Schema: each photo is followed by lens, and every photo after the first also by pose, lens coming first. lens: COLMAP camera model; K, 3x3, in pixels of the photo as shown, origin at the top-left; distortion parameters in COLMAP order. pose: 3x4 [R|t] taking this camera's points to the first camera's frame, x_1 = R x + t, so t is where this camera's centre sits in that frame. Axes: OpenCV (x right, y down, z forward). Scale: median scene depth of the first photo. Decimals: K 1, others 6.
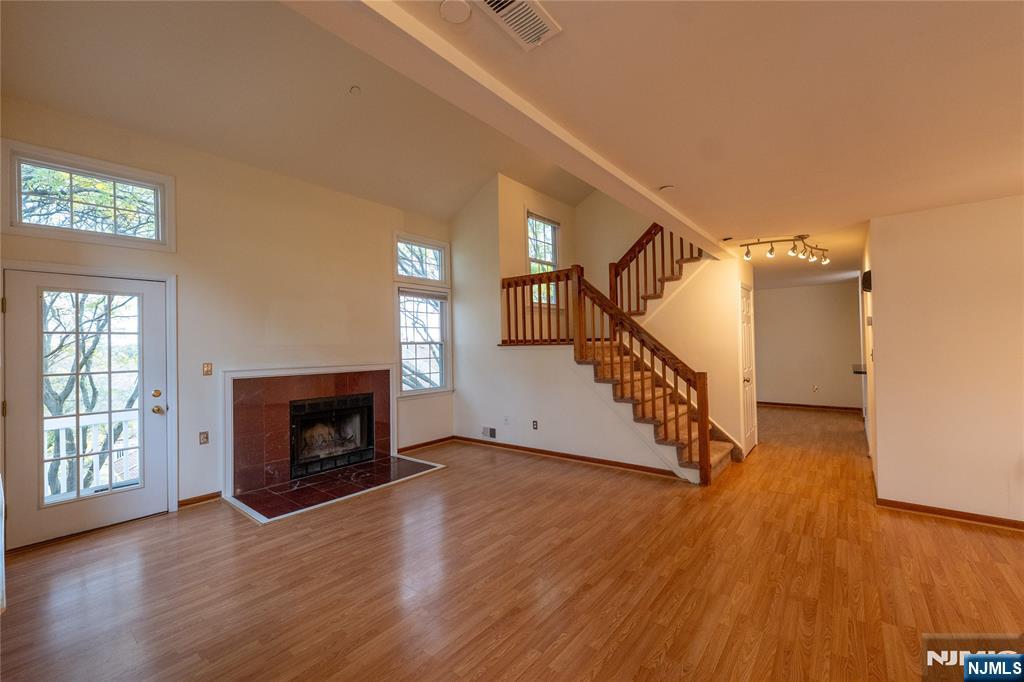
lens RADIAL K [[424.0, 0, 518.5], [0, 424.0, 337.0], [0, 0, 1]] dist [-0.002220, -0.000046]
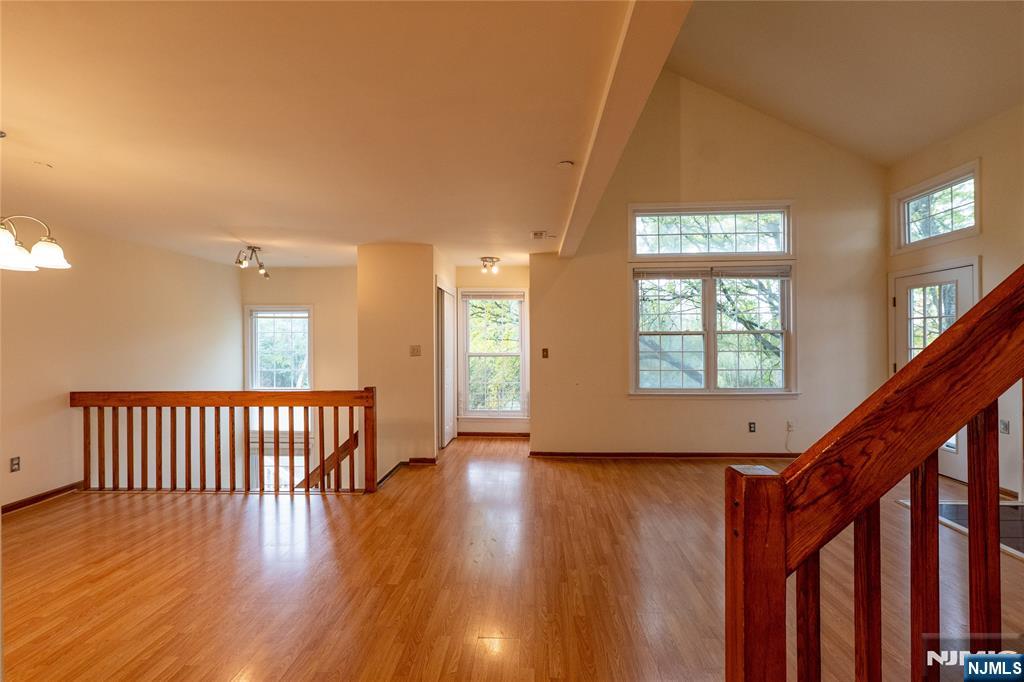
lens RADIAL K [[469.5, 0, 512.0], [0, 469.5, 341.0], [0, 0, 1]] dist [0.000242, 0.000028]
pose [[-0.821999, 0.032012, -0.568588, 0.665216], [0.037554, 0.999293, 0.001969, 0.006758], [0.568249, -0.019734, -0.822620, 1.136292]]
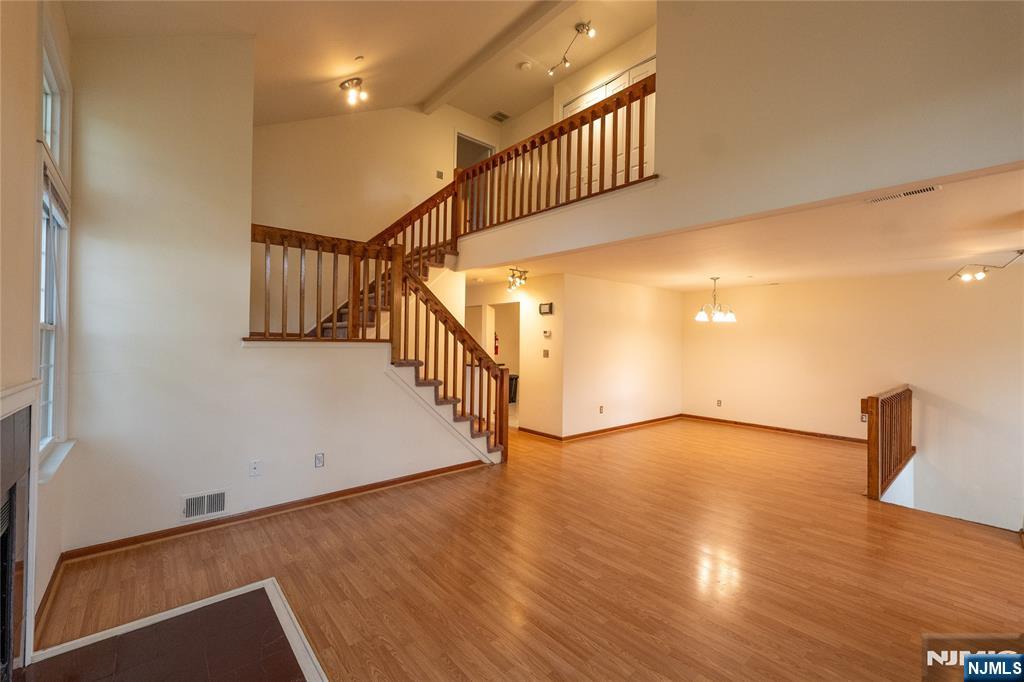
lens RADIAL K [[424.0, 0, 518.5], [0, 424.0, 337.0], [0, 0, 1]] dist [-0.002220, -0.000046]
pose [[0.185800, 0.030226, 0.982123, -0.728719], [-0.031525, 0.999196, -0.024787, 0.024658], [-0.982082, -0.026356, 0.186603, 0.733709]]
